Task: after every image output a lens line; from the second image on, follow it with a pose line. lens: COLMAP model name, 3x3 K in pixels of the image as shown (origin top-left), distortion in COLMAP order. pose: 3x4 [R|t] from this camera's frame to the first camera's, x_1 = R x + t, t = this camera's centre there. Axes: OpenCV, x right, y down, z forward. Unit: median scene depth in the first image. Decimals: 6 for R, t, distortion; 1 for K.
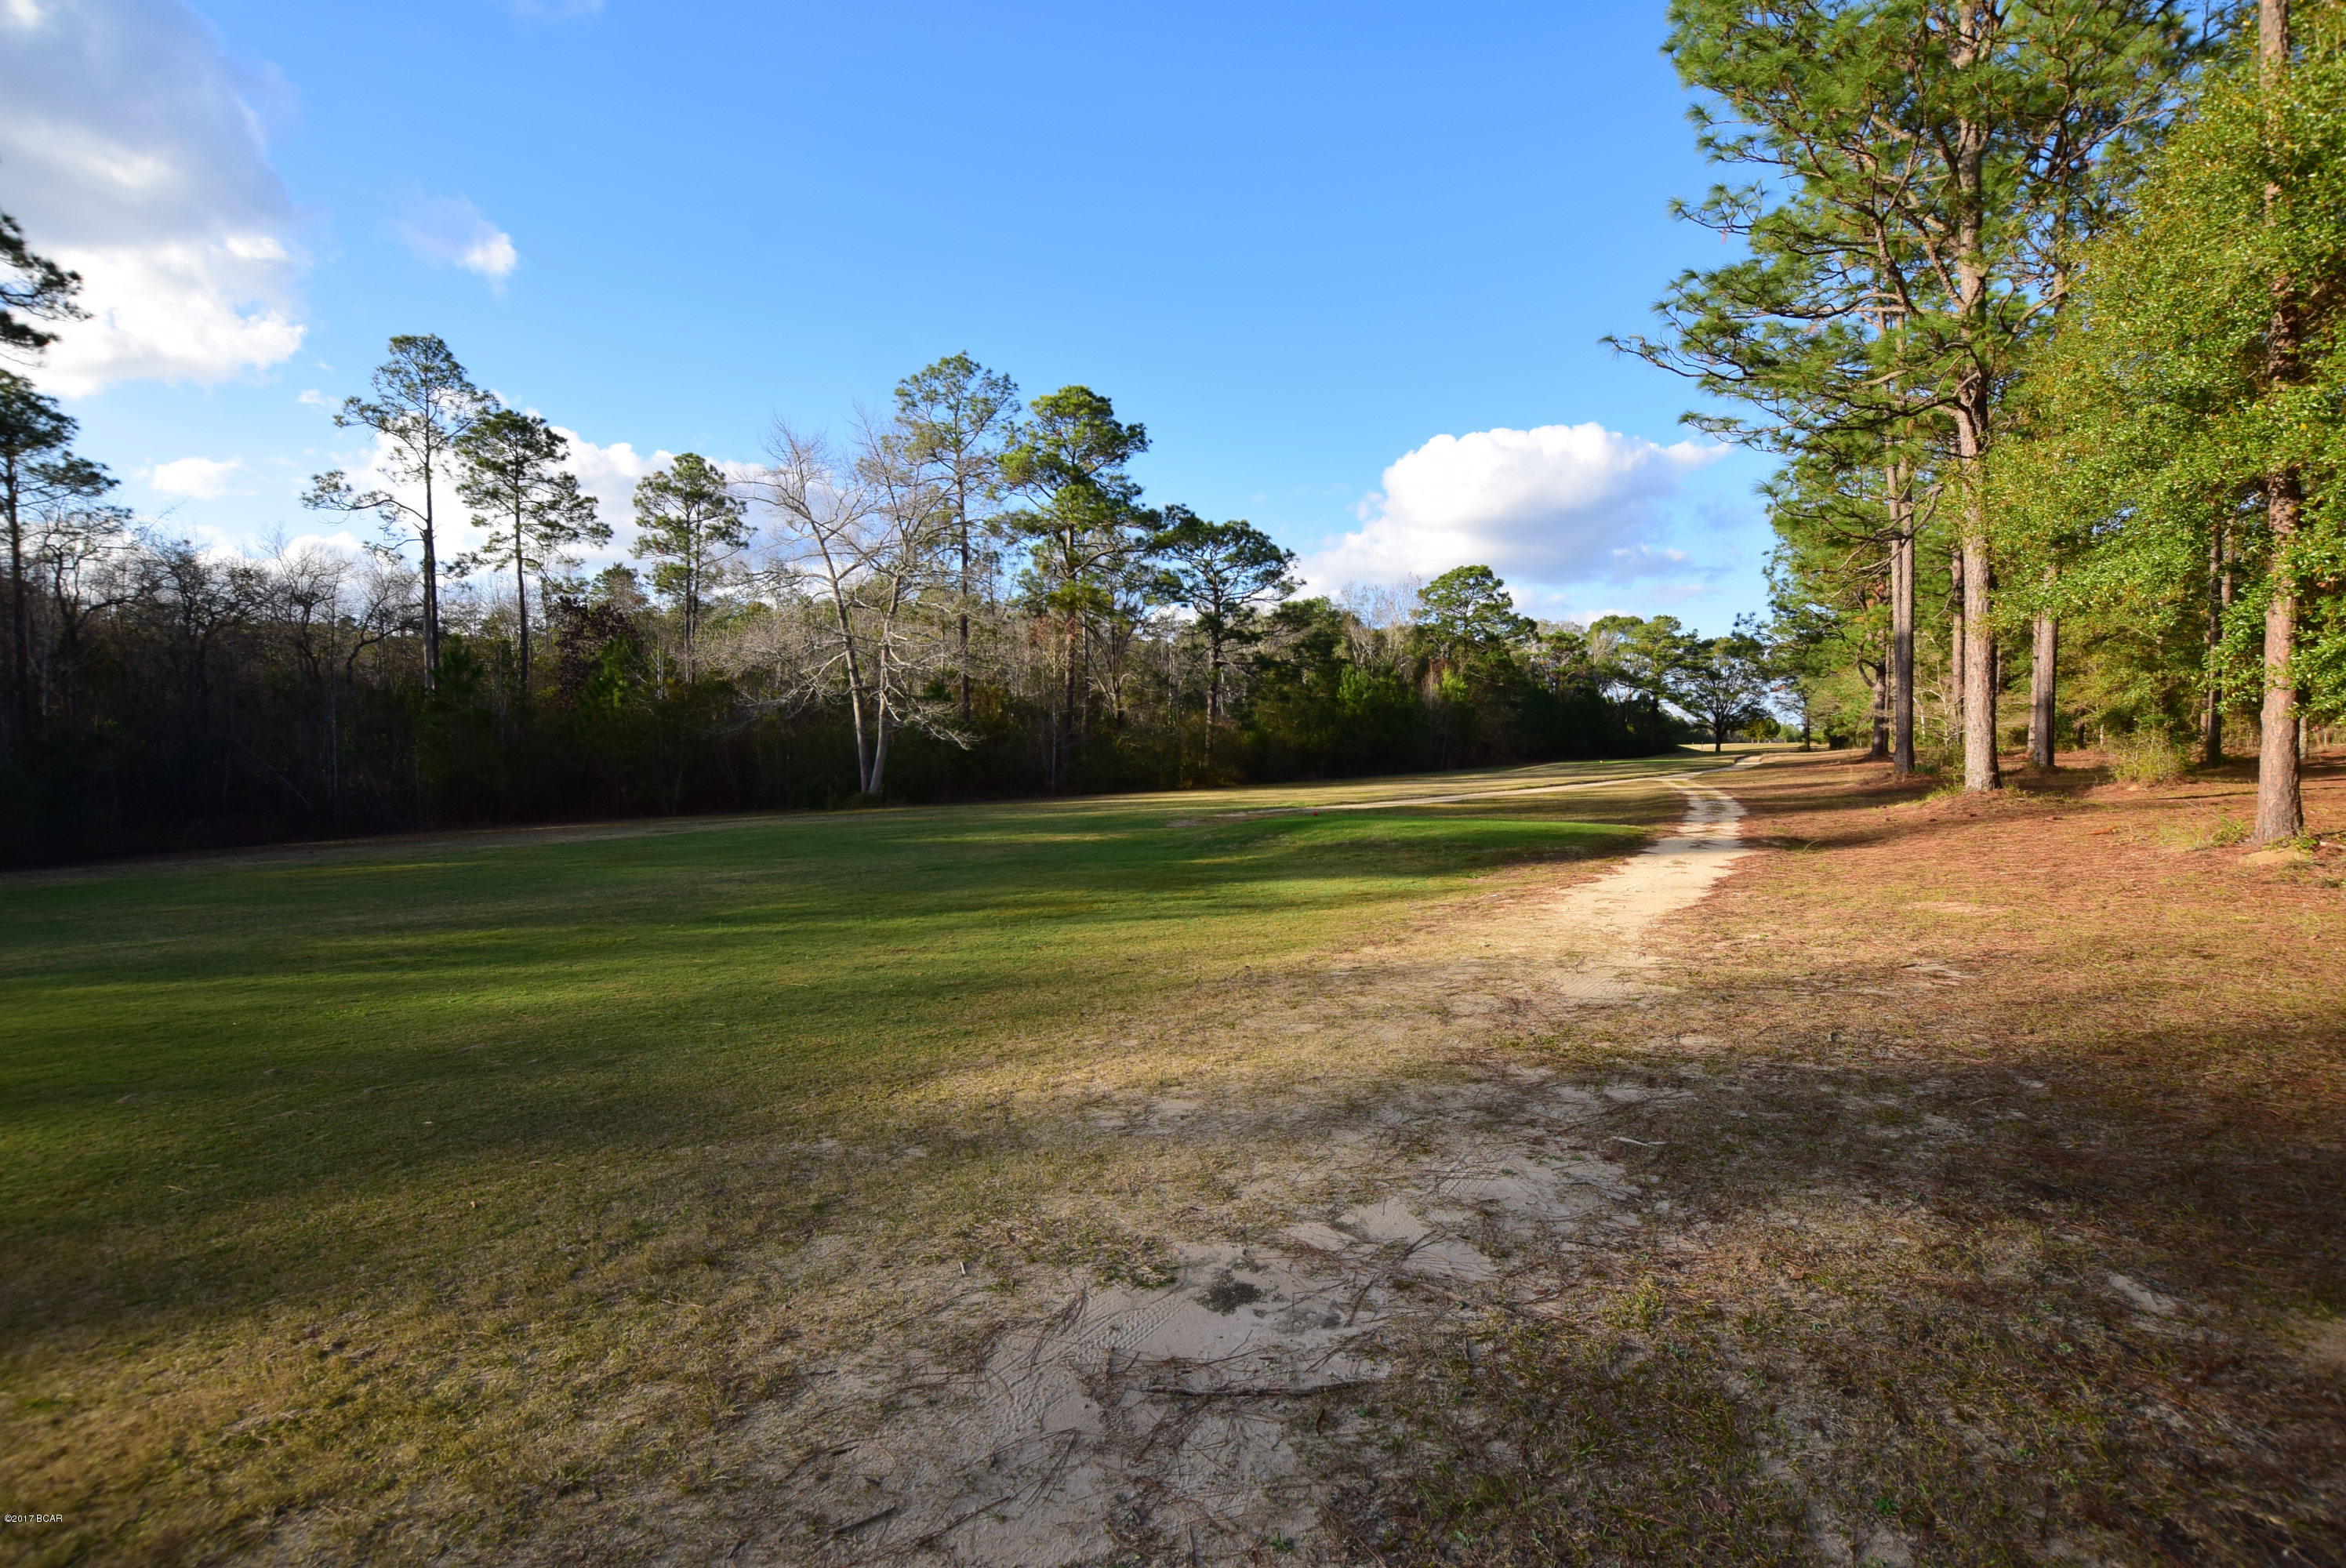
lens RADIAL K [[1051.2, 0, 1181.1], [0, 1051.2, 781.6], [0, 0, 1]] dist [-0.015070, 0.005196]
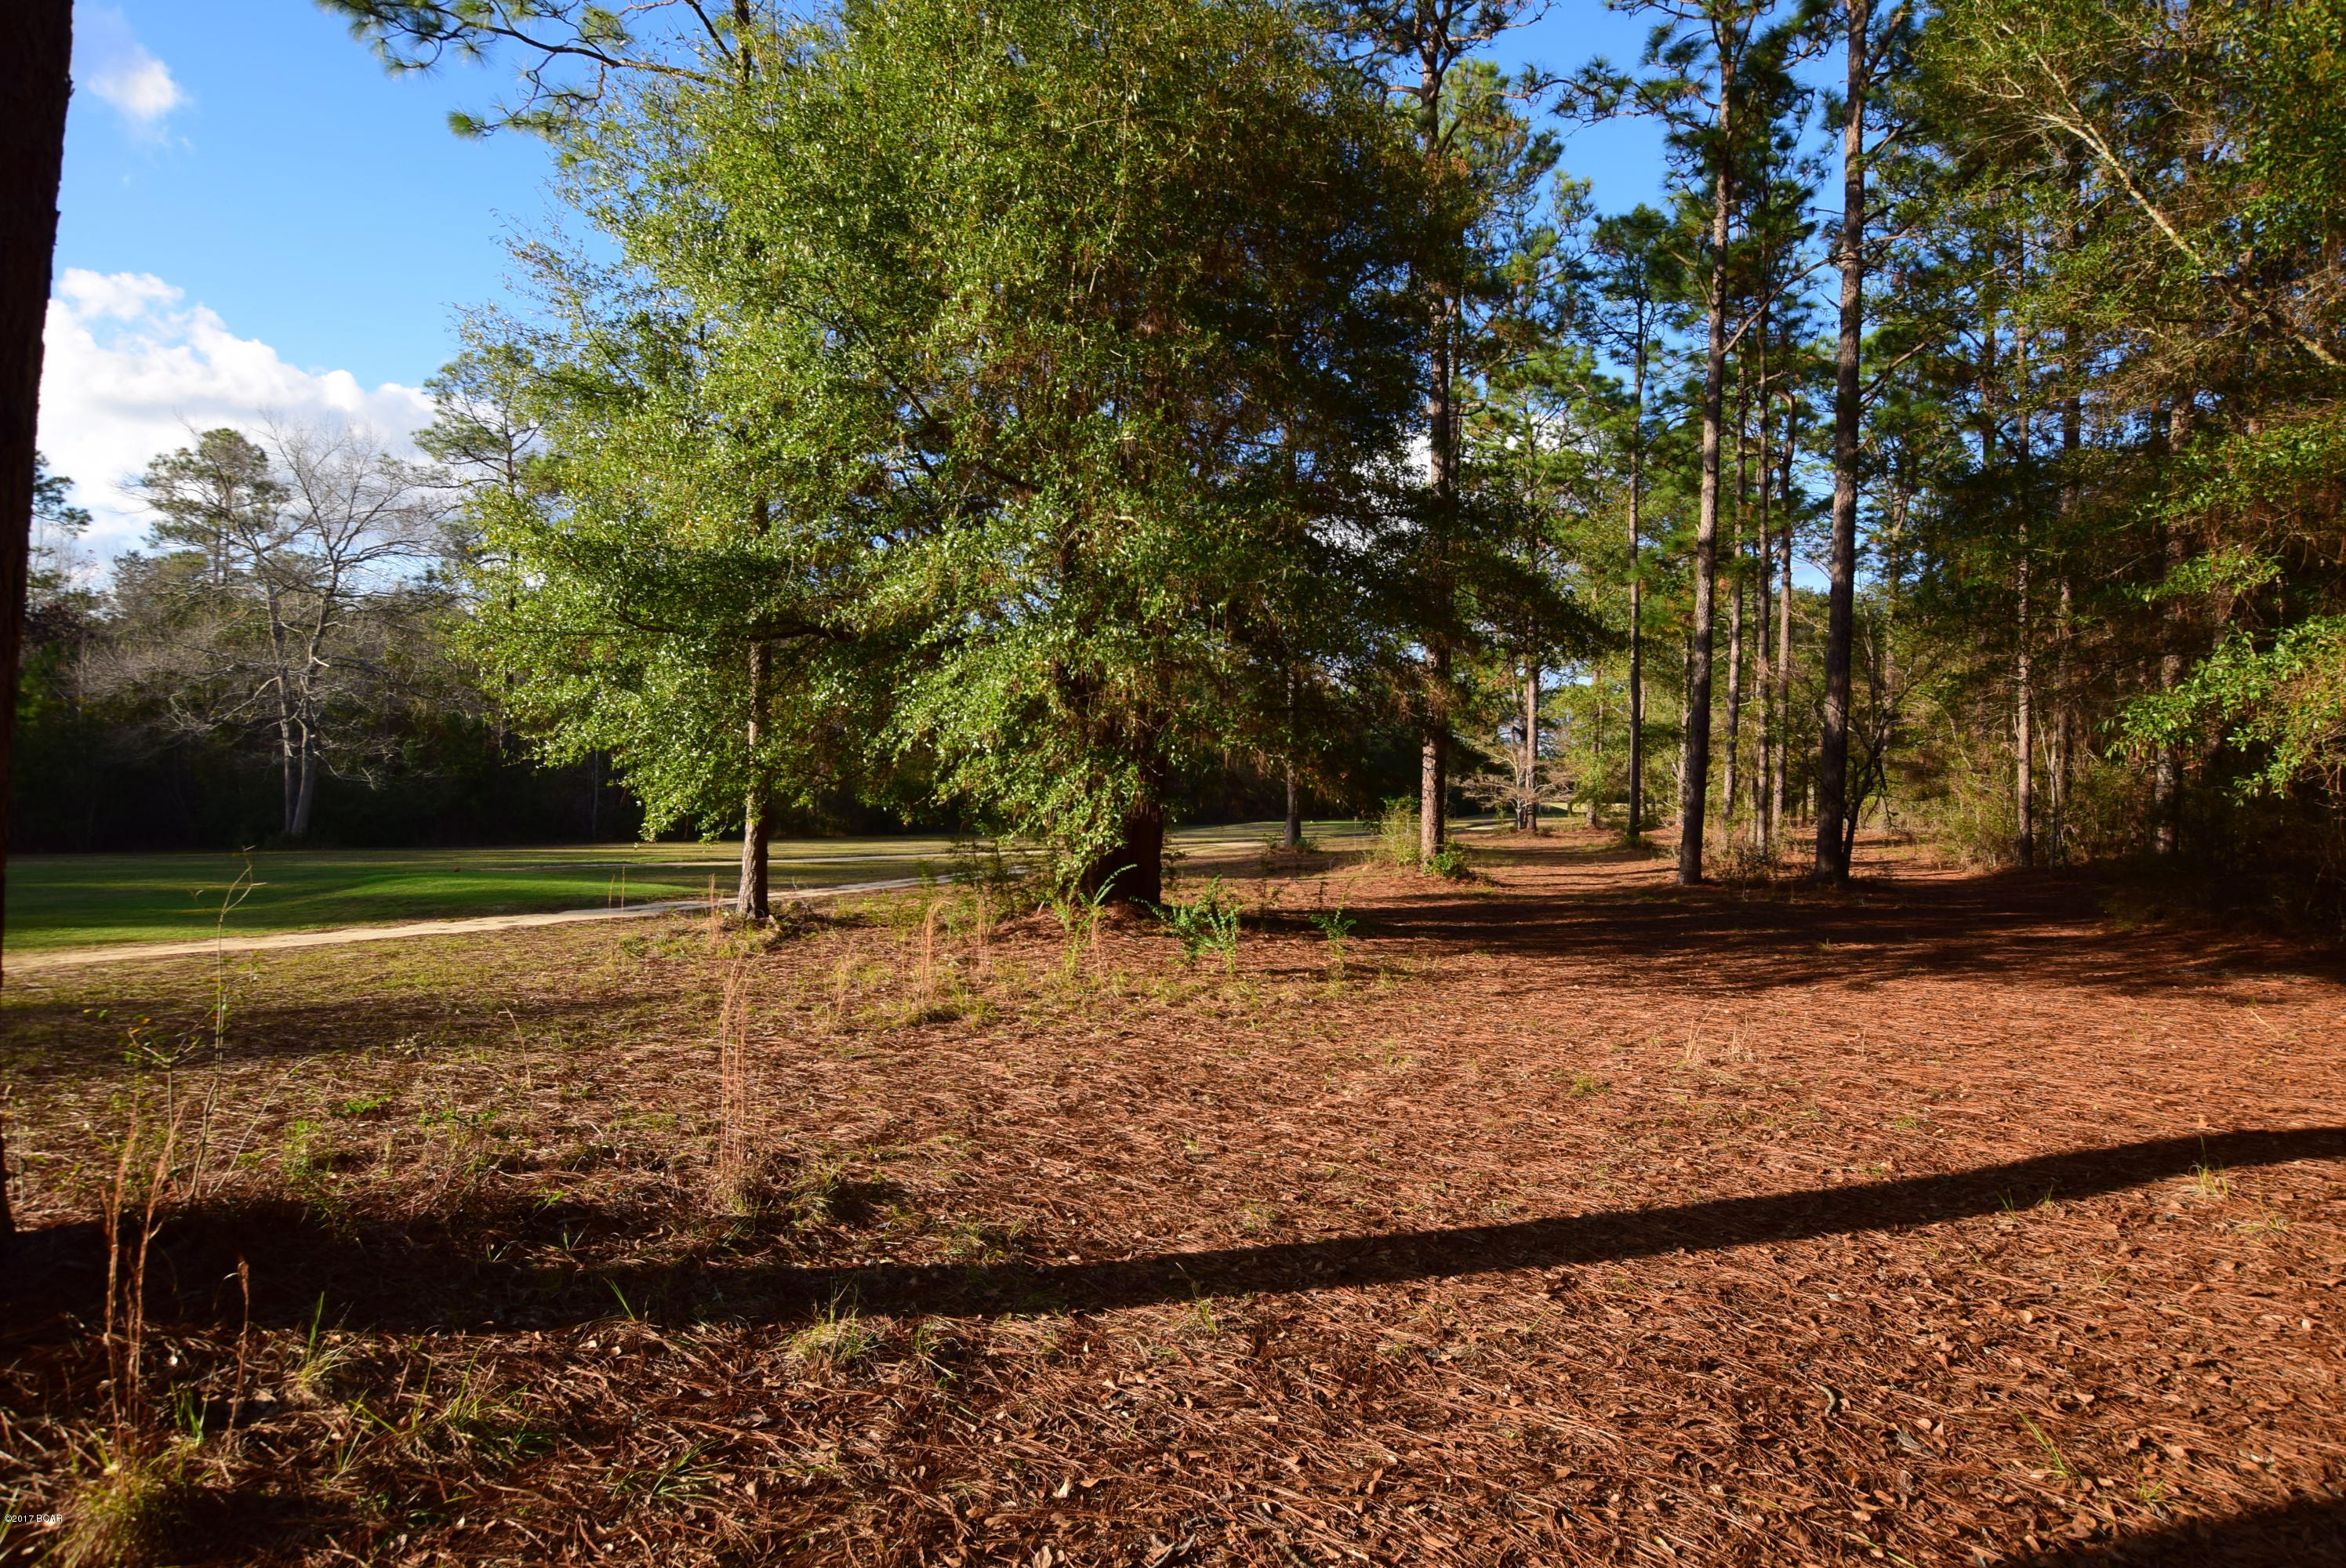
lens RADIAL K [[1275.8, 0, 1173.5], [0, 1275.8, 789.5], [0, 0, 1]] dist [0.002137, -0.000696]
pose [[0.994499, 0.032555, 0.099555, 0.258310], [-0.029000, 0.998896, -0.036949, -0.005091], [-0.100648, 0.033858, 0.994346, -0.127662]]
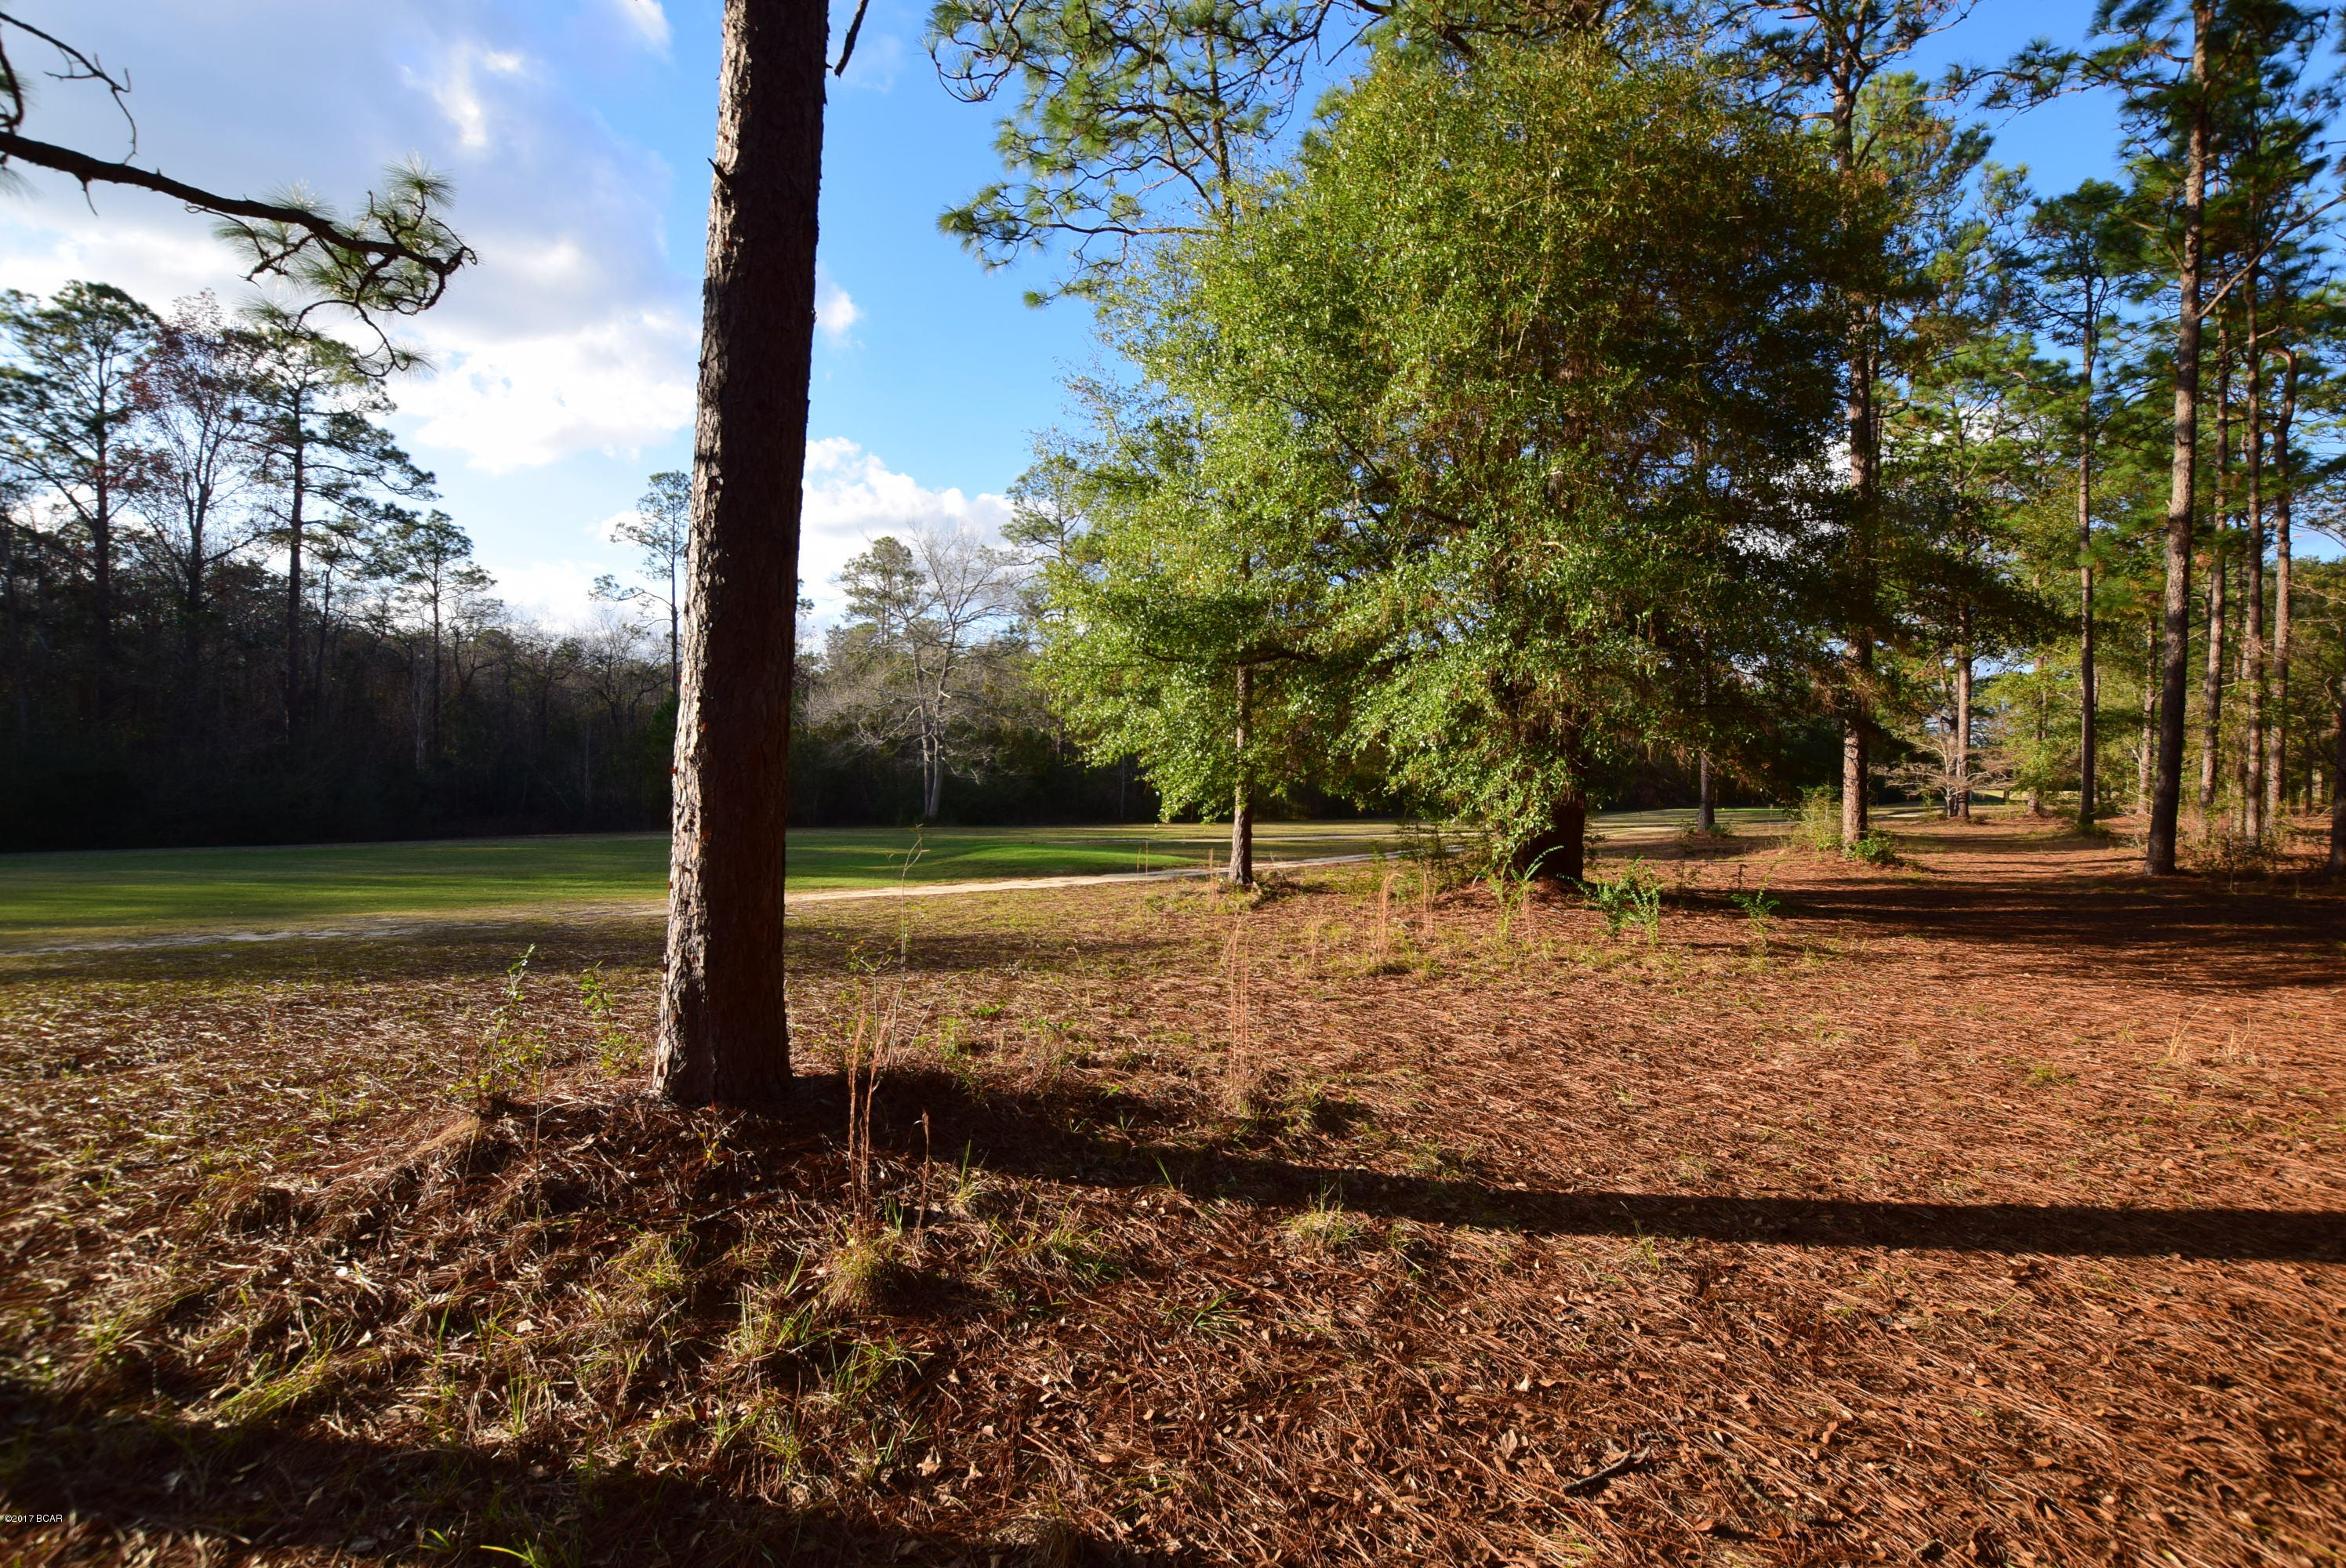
lens RADIAL K [[1051.2, 0, 1180.0], [0, 1051.2, 791.1], [0, 0, 1]] dist [-0.015070, 0.005196]
pose [[0.964216, 0.028146, -0.263618, 0.254379], [-0.033586, 0.999305, -0.016148, -0.005041], [0.262980, 0.024424, 0.964492, -0.126630]]
